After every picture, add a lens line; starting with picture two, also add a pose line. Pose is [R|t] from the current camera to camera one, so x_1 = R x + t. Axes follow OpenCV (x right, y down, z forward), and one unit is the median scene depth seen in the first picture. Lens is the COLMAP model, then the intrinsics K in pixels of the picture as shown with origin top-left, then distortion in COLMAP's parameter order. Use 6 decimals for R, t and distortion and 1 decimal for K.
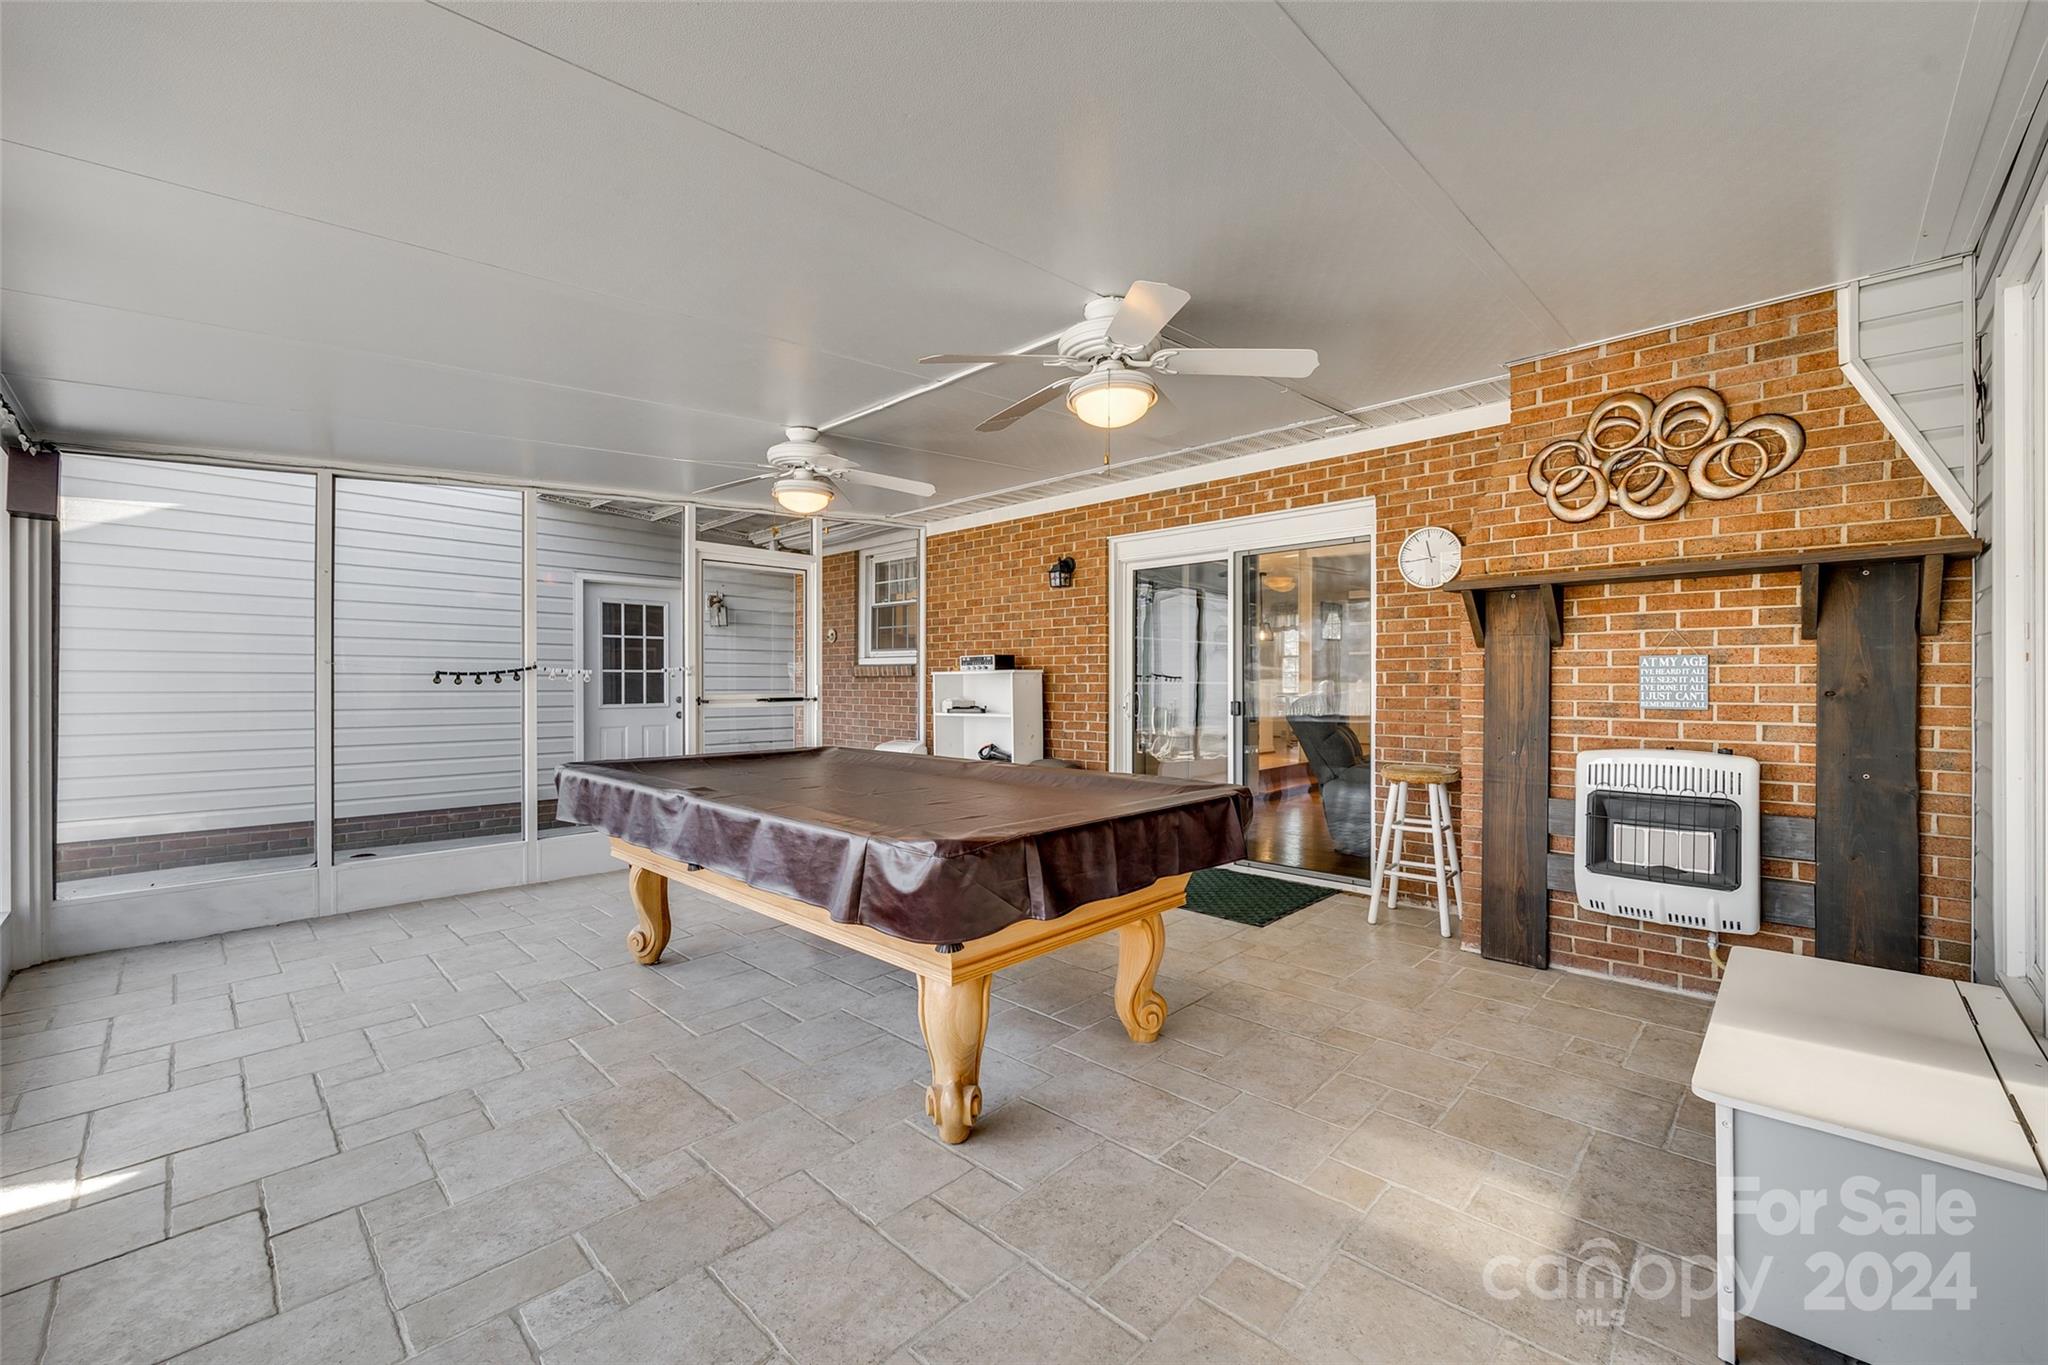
lens RADIAL K [[814.9, 0, 1030.6], [0, 814.9, 686.0], [0, 0, 1]] dist [-0.001972, 0.000488]
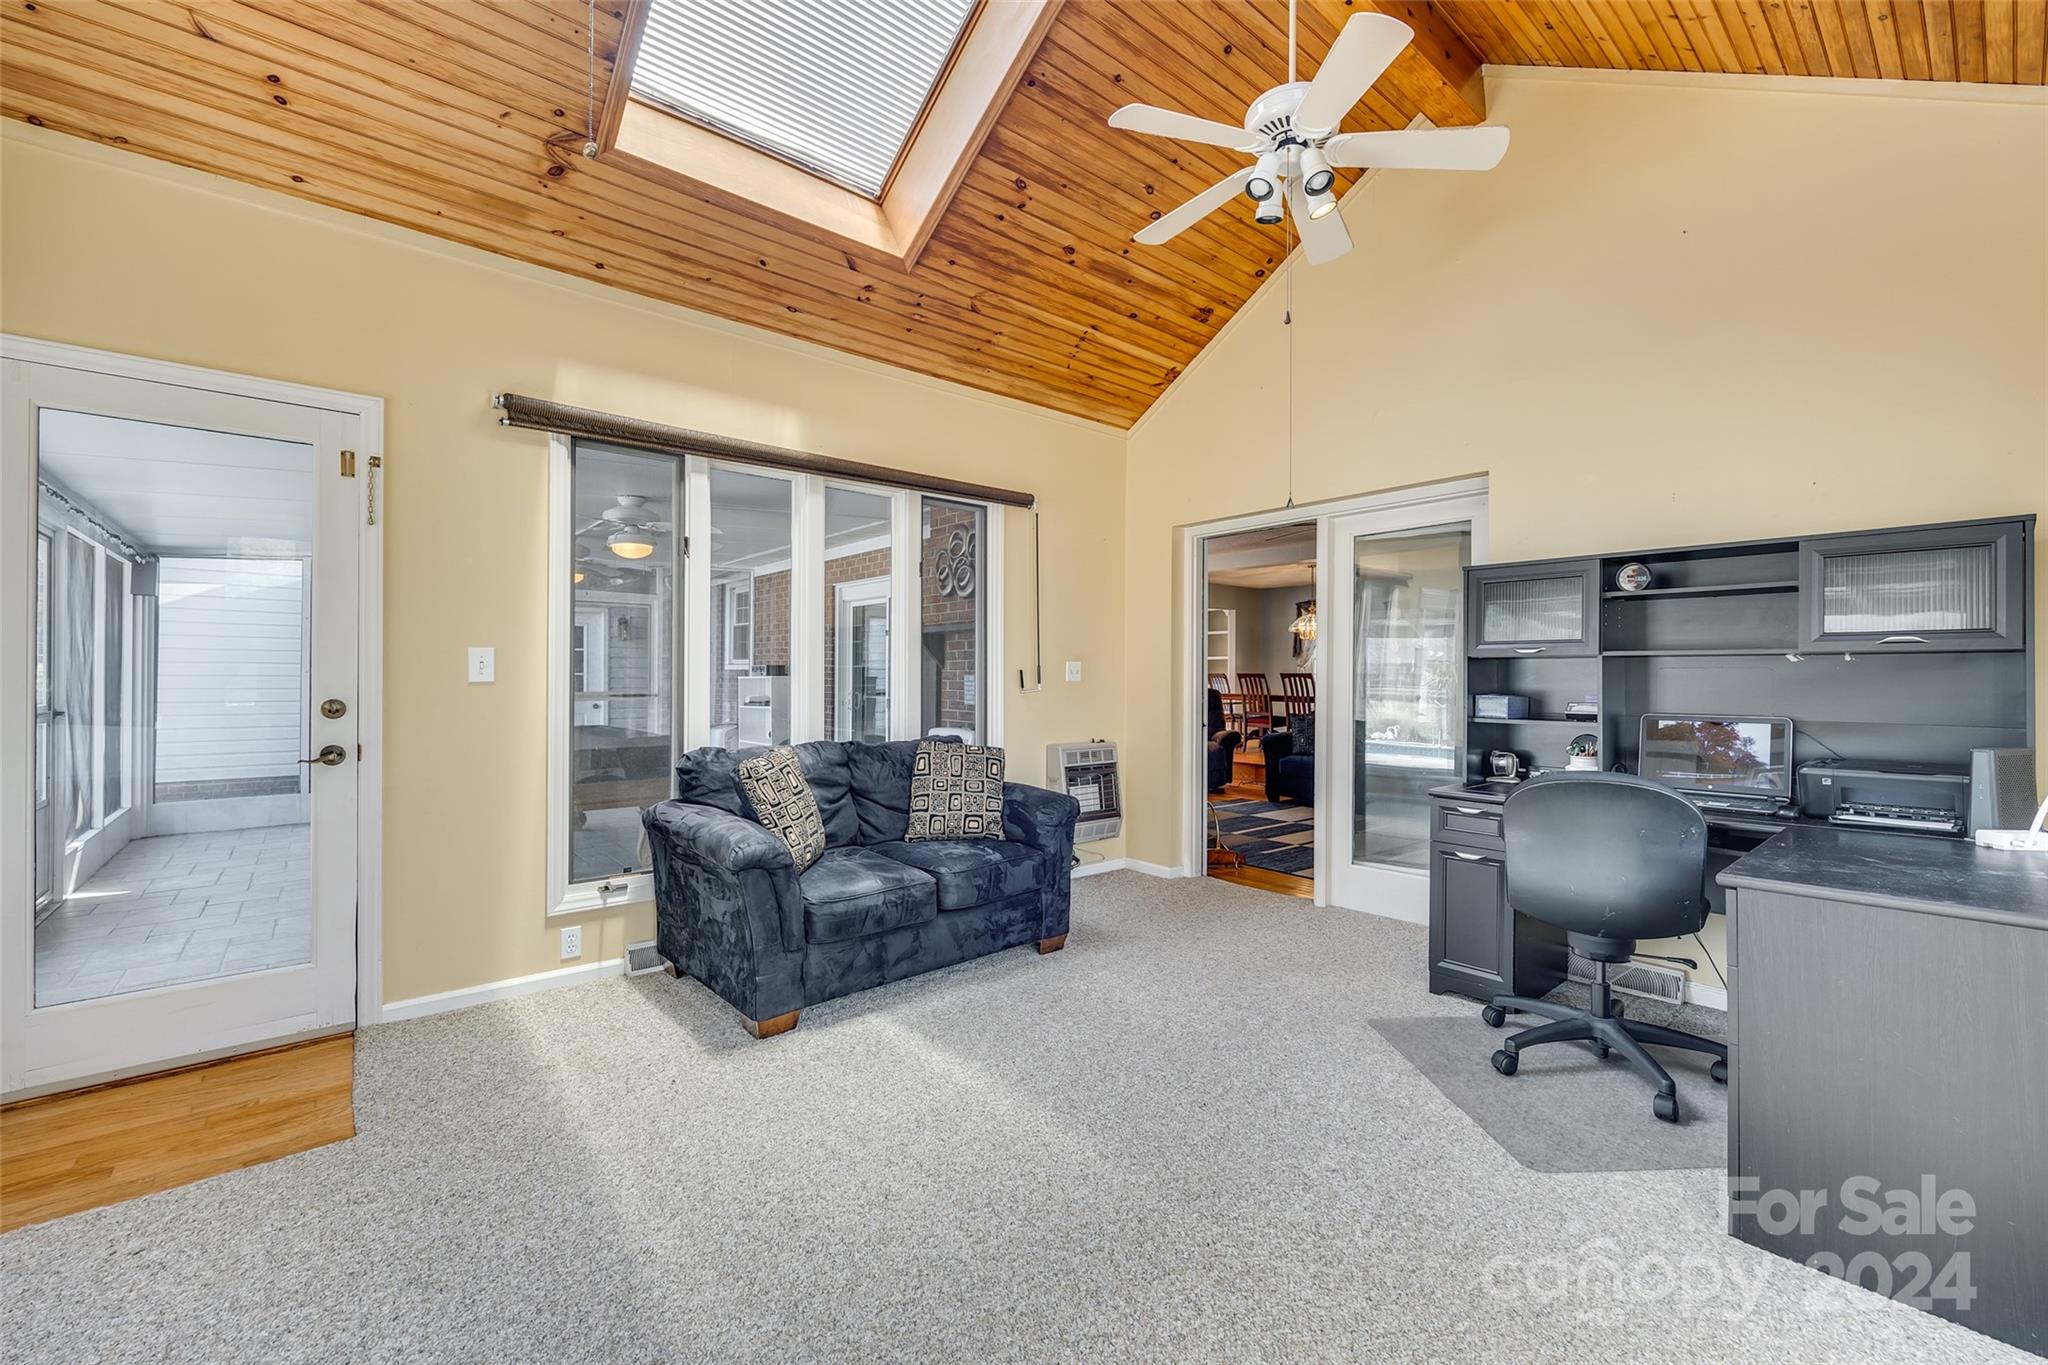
lens RADIAL K [[814.9, 0, 1017.4], [0, 814.9, 676.3], [0, 0, 1]] dist [-0.001972, 0.000488]
pose [[0.997029, -0.005054, -0.076859, 0.471823], [0.004735, 0.999979, -0.004334, -0.011114], [0.076880, 0.003957, 0.997033, -0.362620]]
